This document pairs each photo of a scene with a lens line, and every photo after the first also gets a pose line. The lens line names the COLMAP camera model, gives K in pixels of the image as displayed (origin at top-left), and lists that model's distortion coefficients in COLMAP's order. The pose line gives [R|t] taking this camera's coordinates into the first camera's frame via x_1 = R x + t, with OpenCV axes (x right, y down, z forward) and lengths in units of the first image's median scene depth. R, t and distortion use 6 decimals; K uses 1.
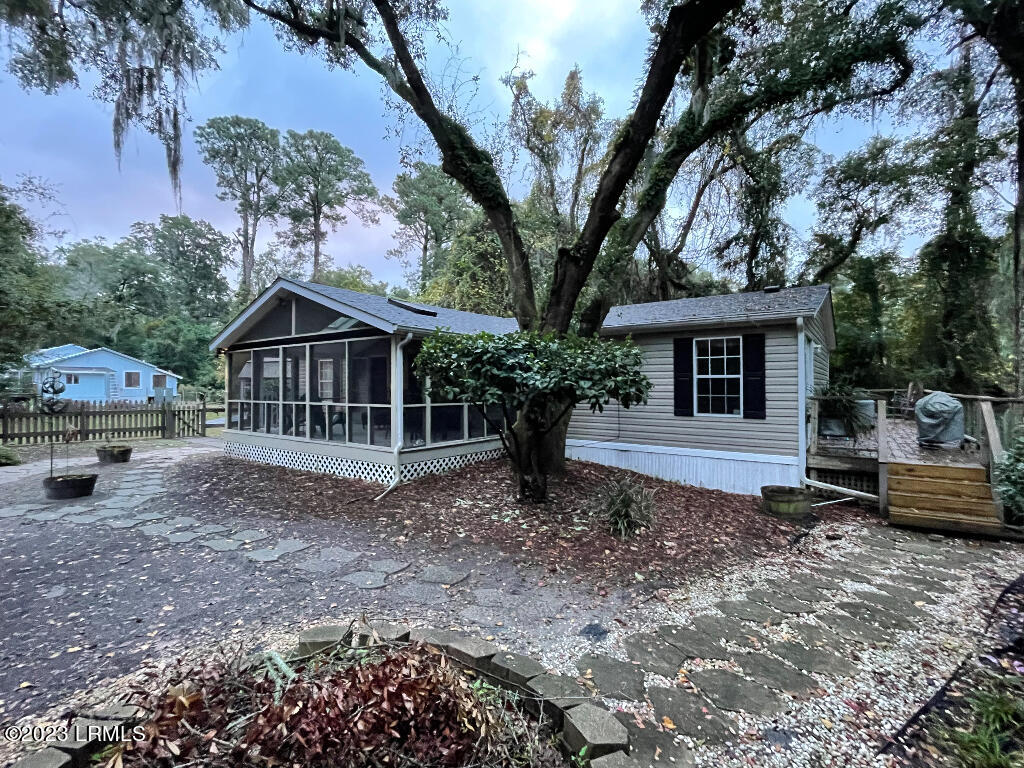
lens RADIAL K [[469.8, 0, 506.0], [0, 469.8, 366.4], [0, 0, 1]] dist [-0.000453, 0.000170]
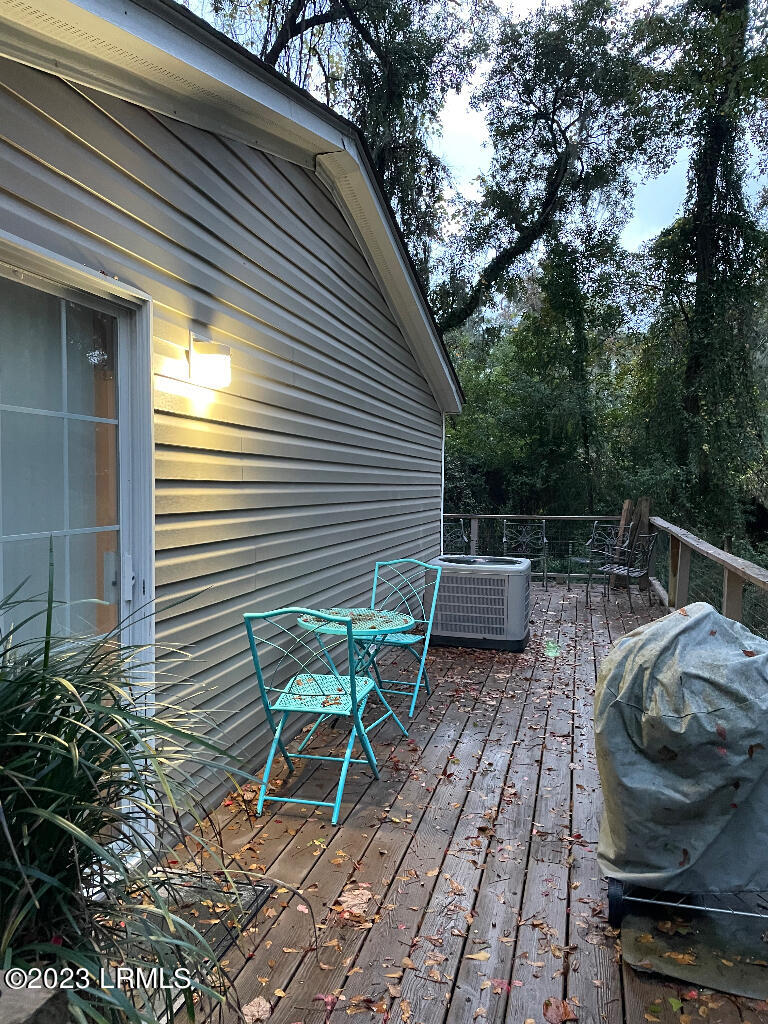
lens RADIAL K [[774.3, 0, 384.1], [0, 774.3, 512.7], [0, 0, 1]] dist [0.004767, -0.000989]
pose [[0.923909, -0.013806, 0.382362, 0.259644], [-0.013205, 0.997603, 0.067928, 0.000355], [-0.382384, -0.067808, 0.921512, 0.289705]]
